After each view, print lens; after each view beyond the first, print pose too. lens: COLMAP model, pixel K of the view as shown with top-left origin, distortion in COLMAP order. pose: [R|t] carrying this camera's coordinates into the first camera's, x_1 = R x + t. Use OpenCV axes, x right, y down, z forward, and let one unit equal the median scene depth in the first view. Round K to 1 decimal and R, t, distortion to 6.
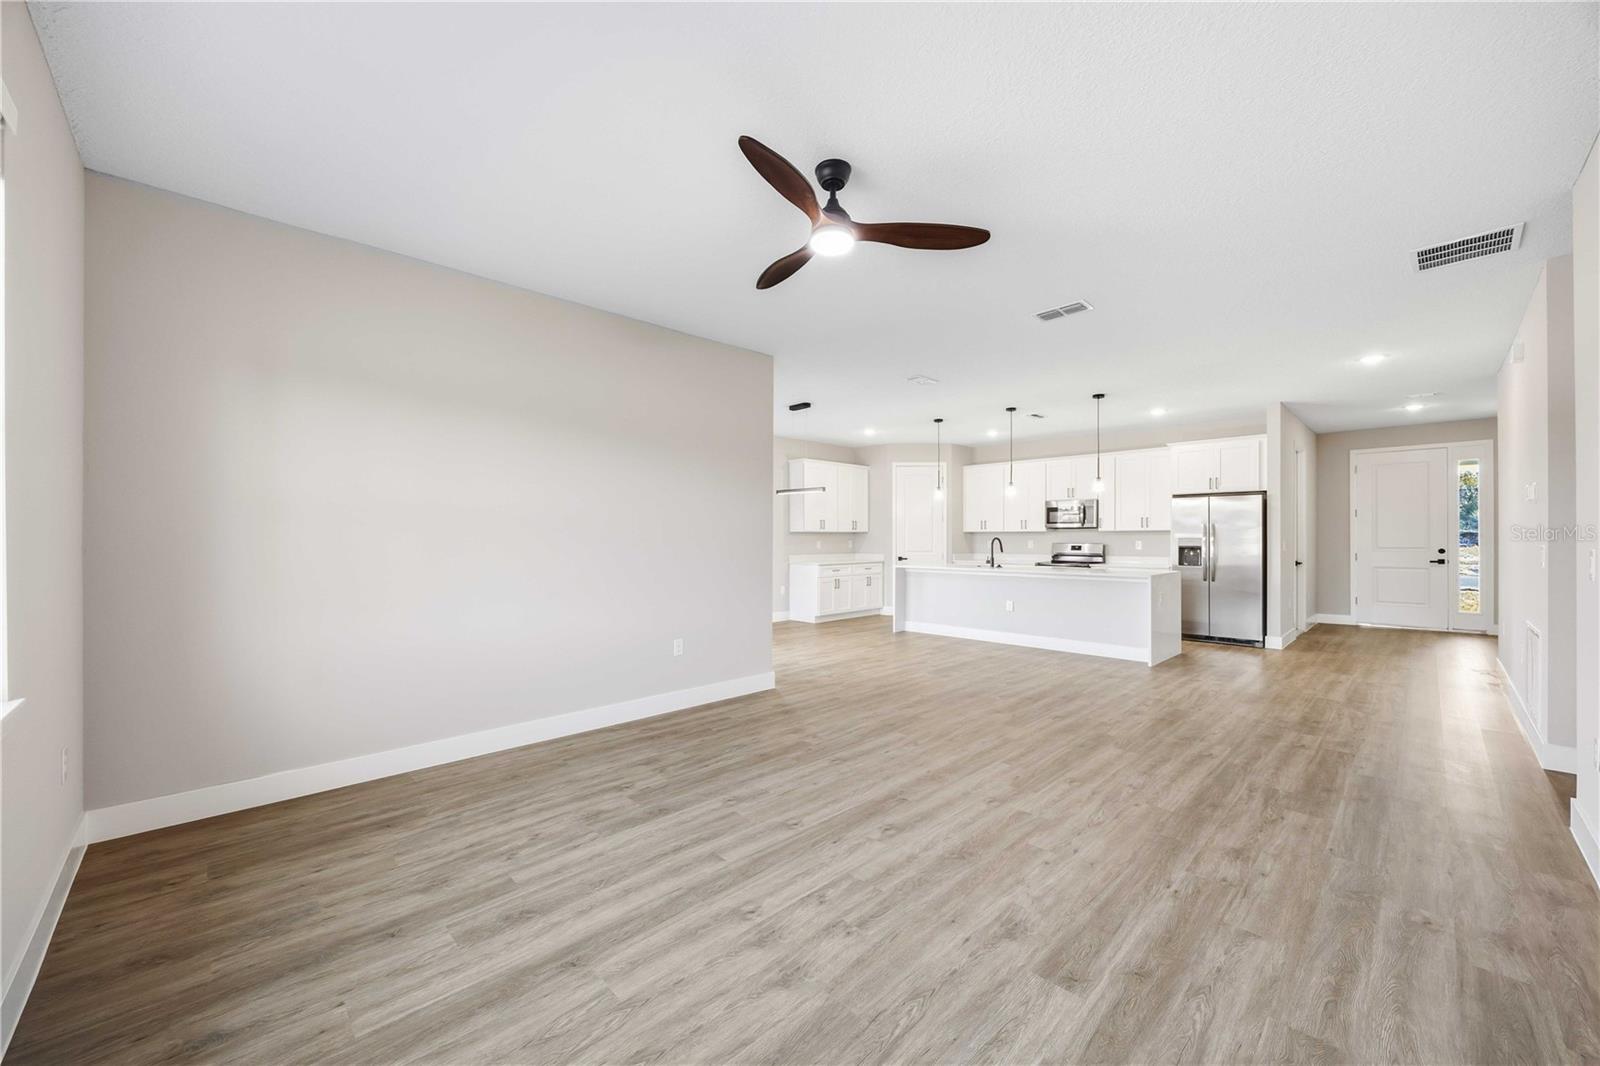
lens RADIAL K [[609.8, 0, 793.7], [0, 609.8, 535.6], [0, 0, 1]] dist [-0.001993, -0.000918]
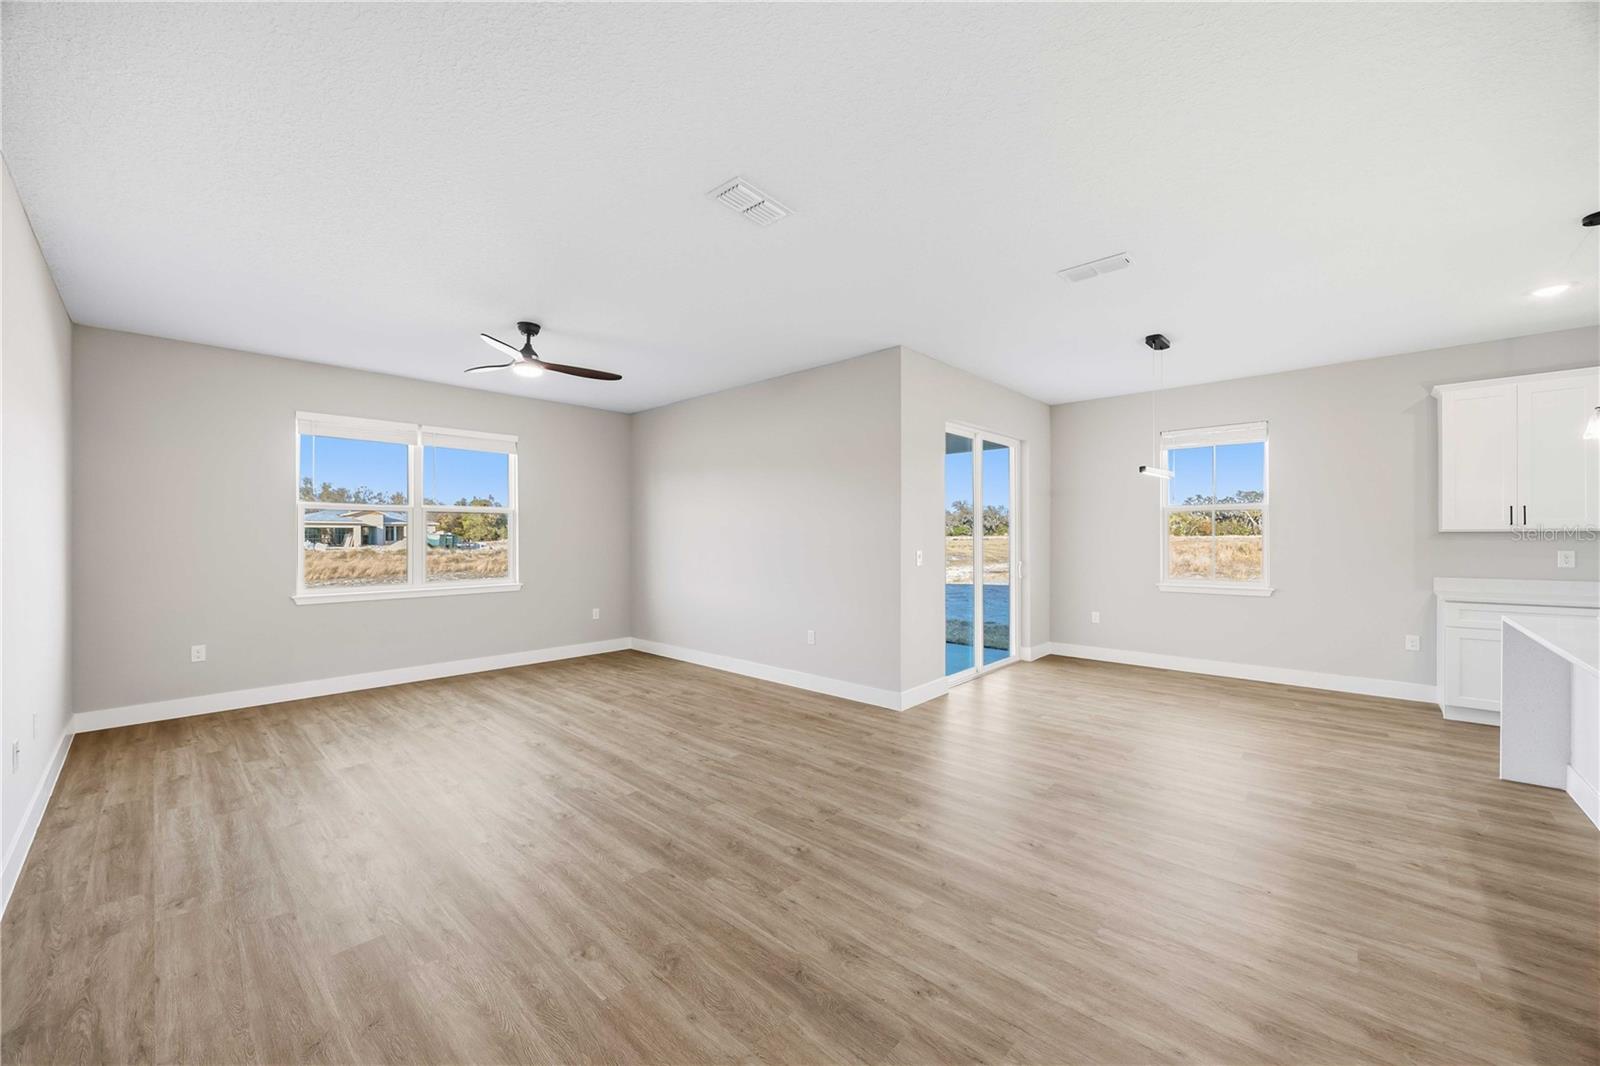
lens RADIAL K [[609.8, 0, 793.0], [0, 609.8, 534.5], [0, 0, 1]] dist [-0.001993, -0.000918]
pose [[0.046860, -0.000443, -0.998901, 1.226562], [0.004152, 0.999991, -0.000249, -0.014194], [0.998893, -0.004136, 0.046862, 1.151905]]
